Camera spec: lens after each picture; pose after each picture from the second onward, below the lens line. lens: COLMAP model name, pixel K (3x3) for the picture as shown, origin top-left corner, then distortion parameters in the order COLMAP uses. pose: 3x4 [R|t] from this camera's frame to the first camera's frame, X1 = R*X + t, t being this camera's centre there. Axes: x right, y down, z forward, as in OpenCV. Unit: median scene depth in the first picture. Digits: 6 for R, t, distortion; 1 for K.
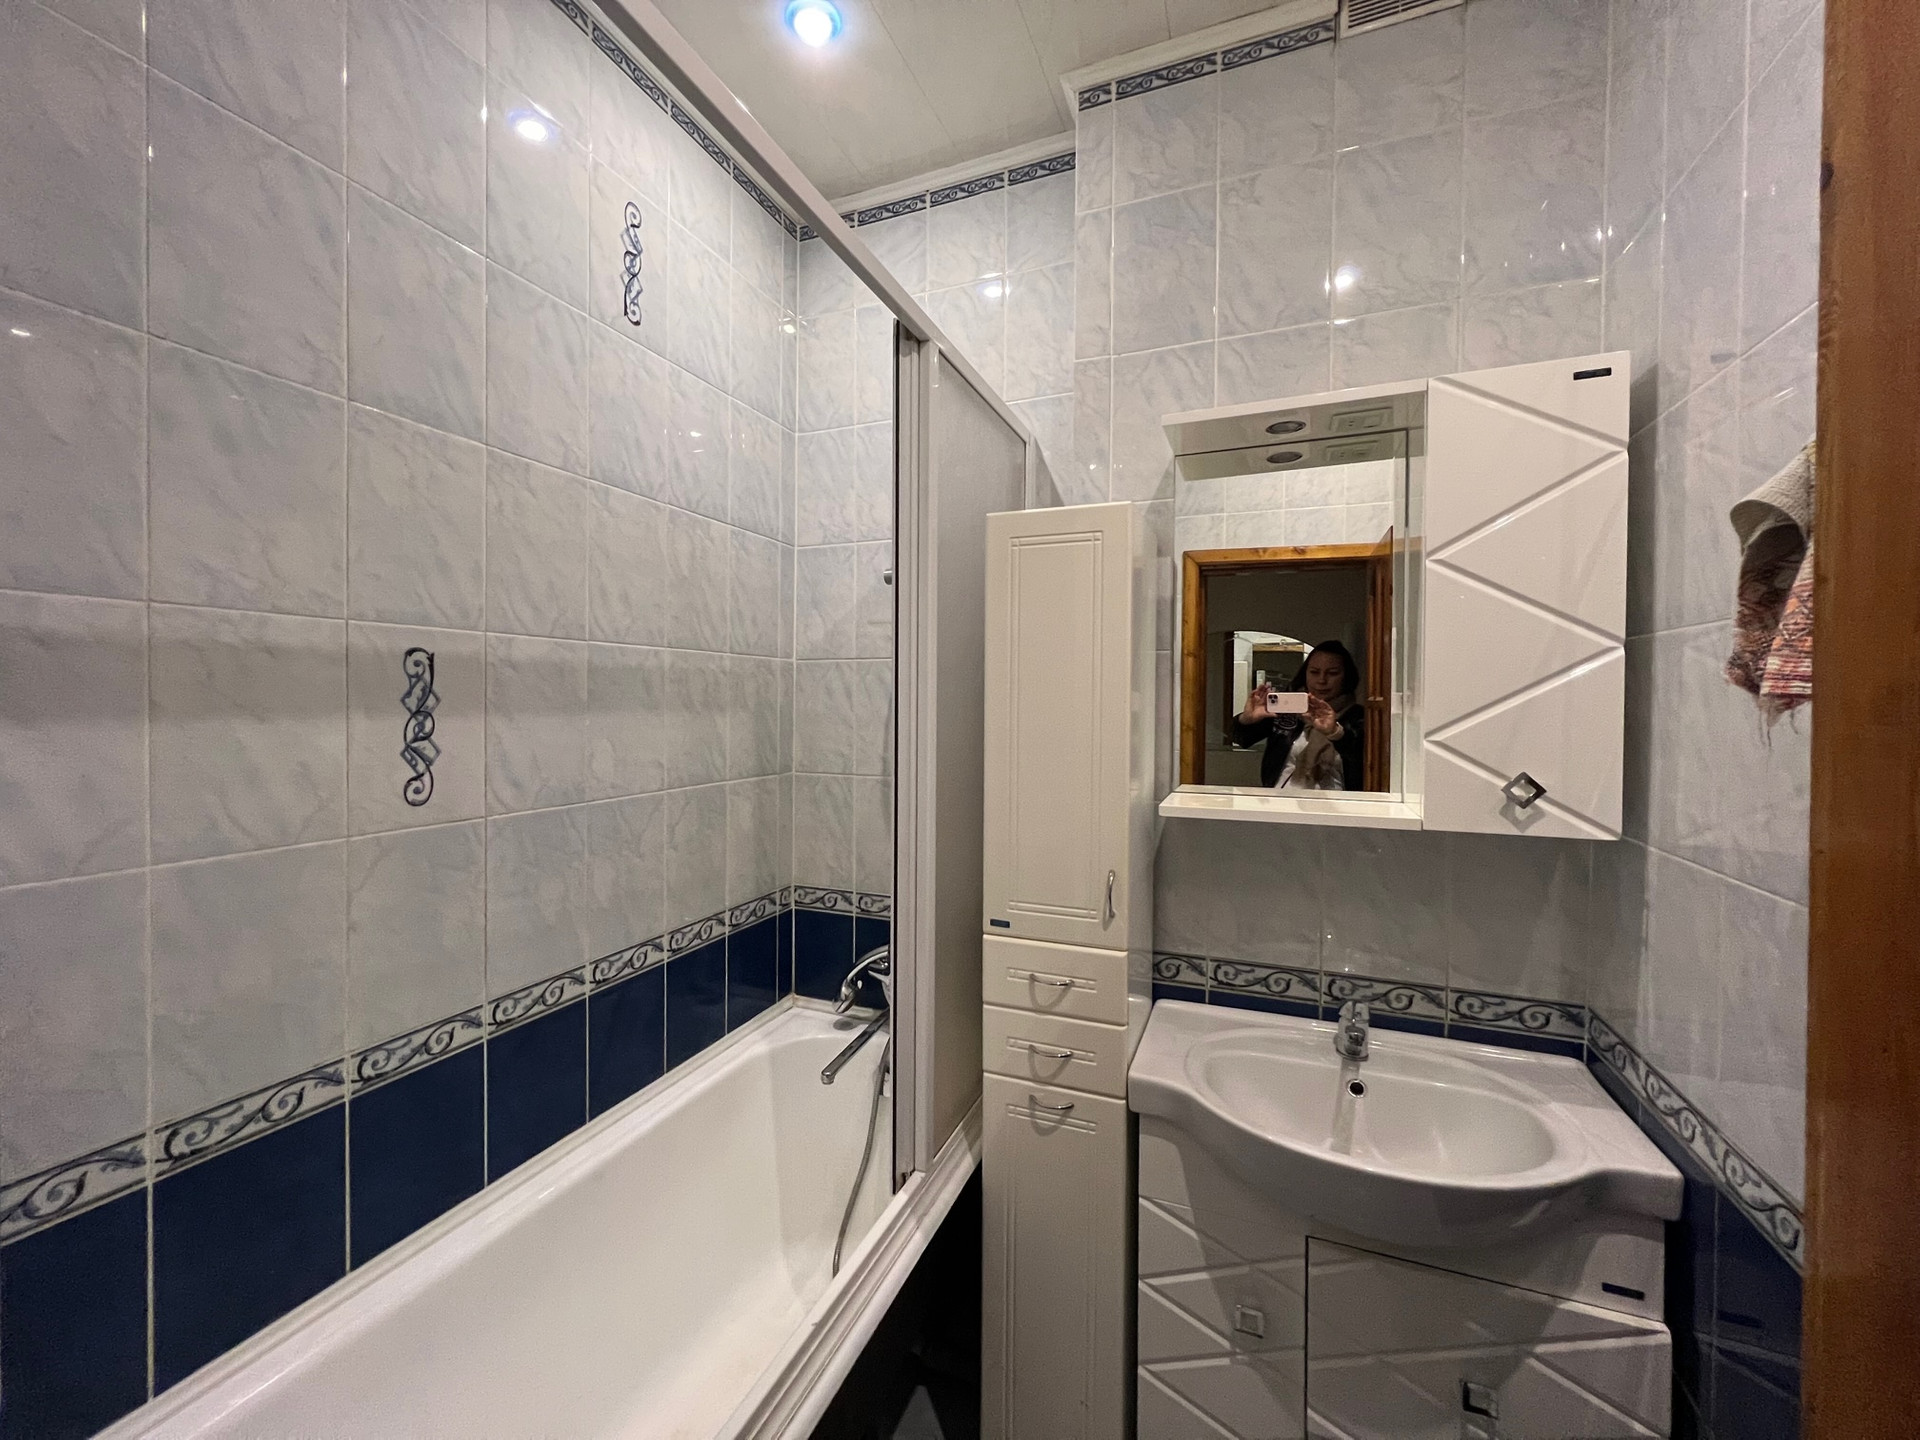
lens RADIAL K [[766.9, 0, 956.3], [0, 766.9, 712.9], [0, 0, 1]] dist [-0.000423, 0.000192]
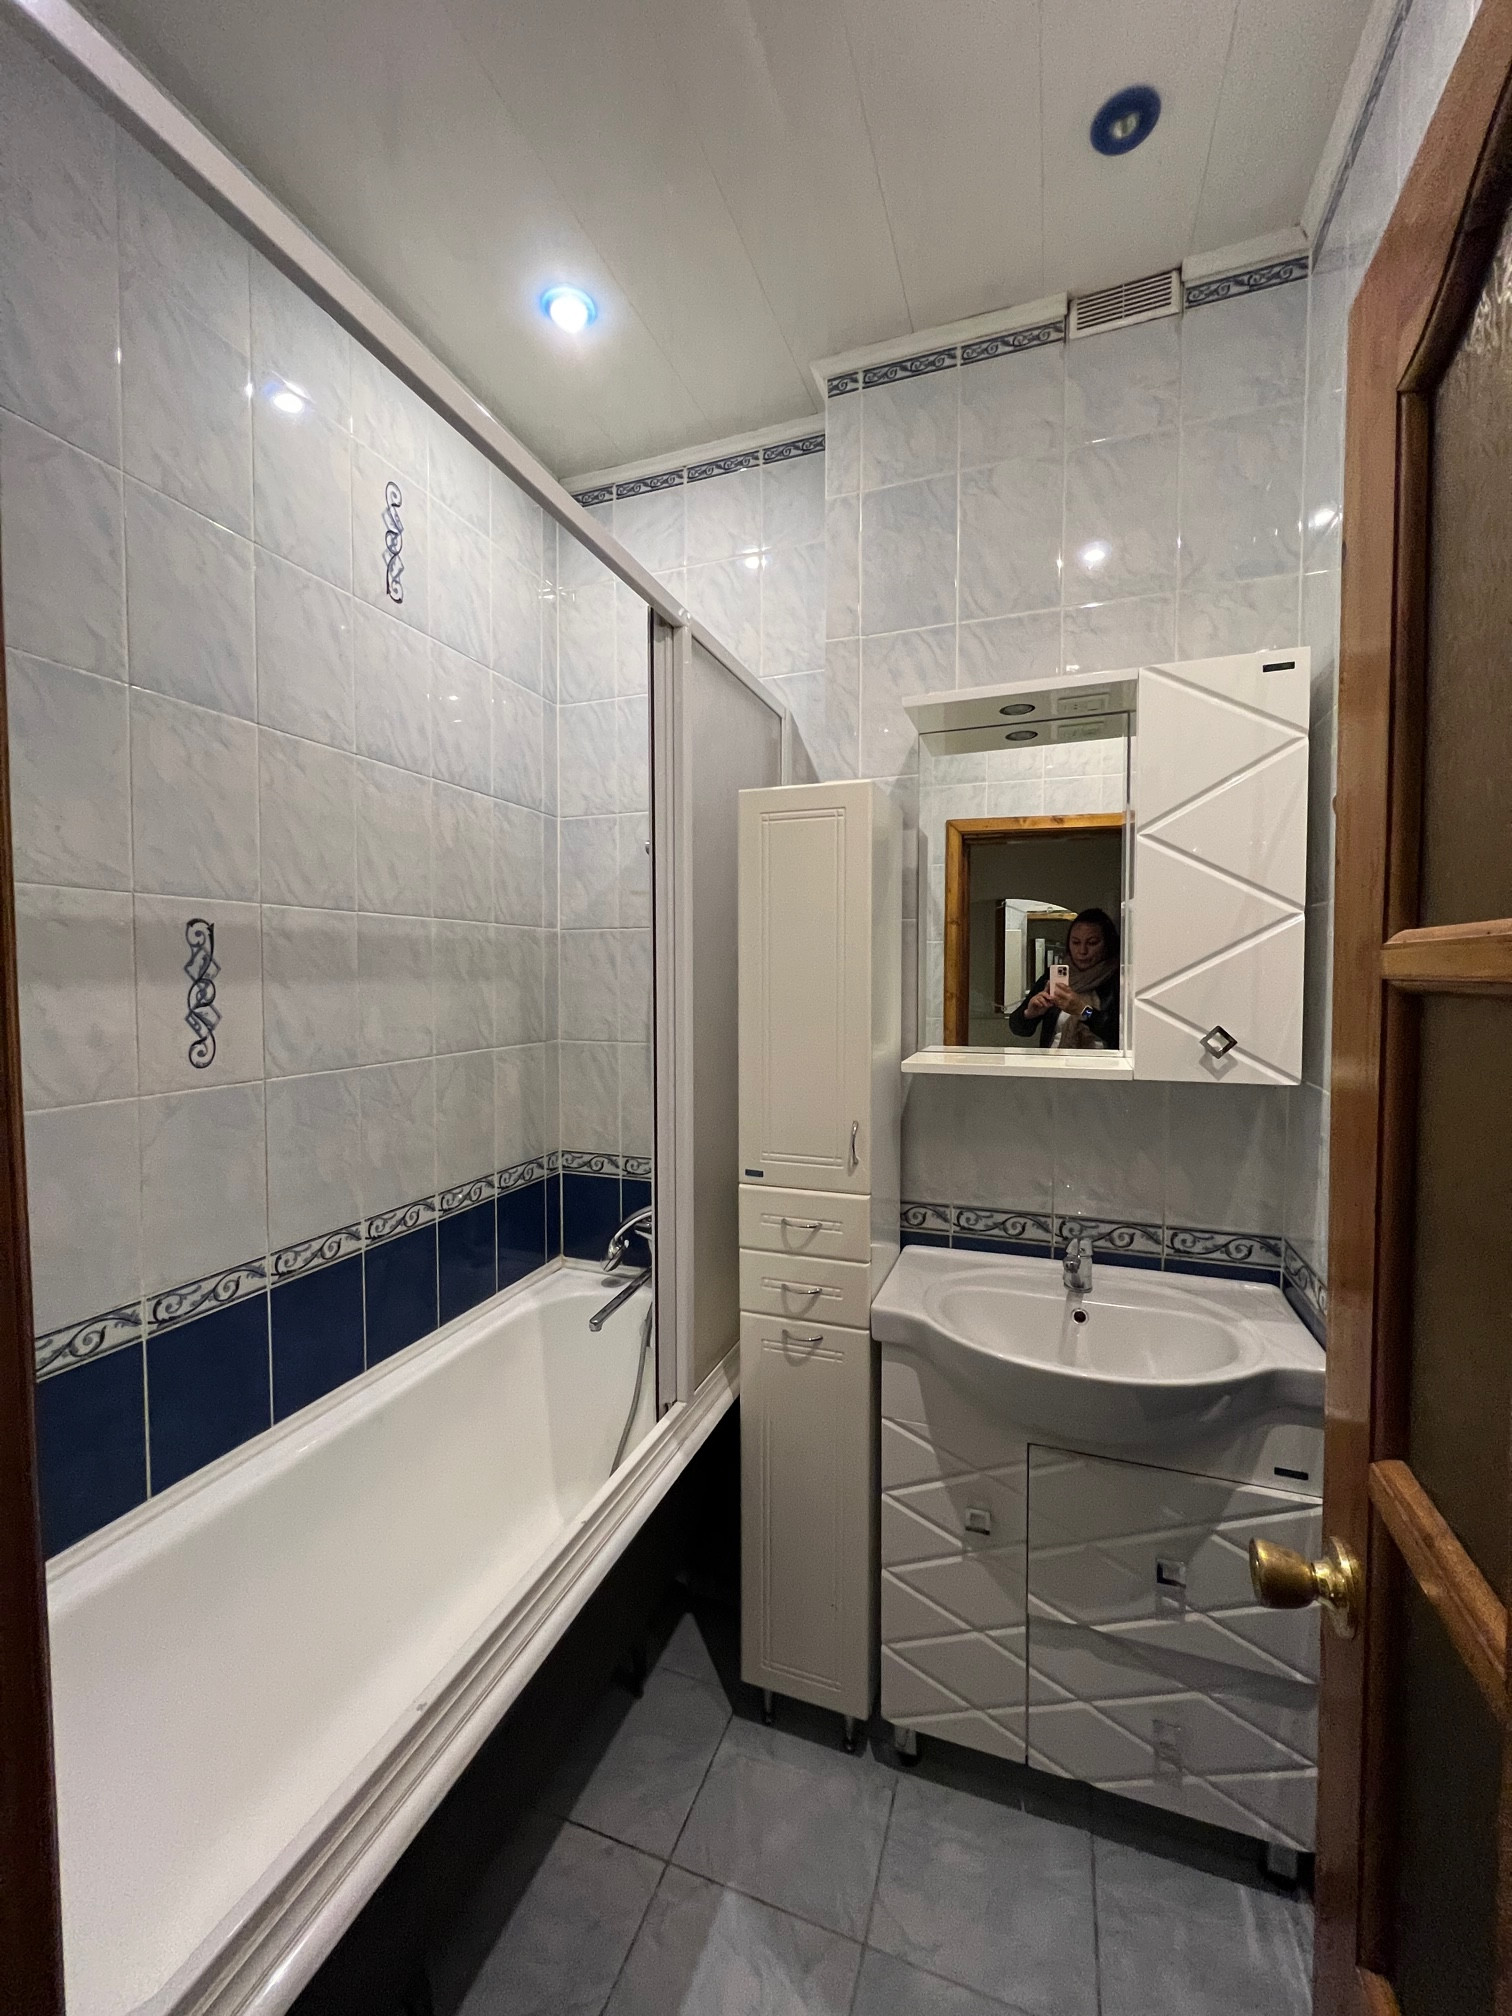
lens RADIAL K [[805.2, 0, 763.0], [0, 805.2, 1003.6], [0, 0, 1]] dist [-0.000423, 0.000192]
pose [[0.999230, -0.008498, 0.038297, 0.025959], [0.007641, 0.999718, 0.022469, 0.010704], [-0.038477, -0.022159, 0.999014, -0.114500]]
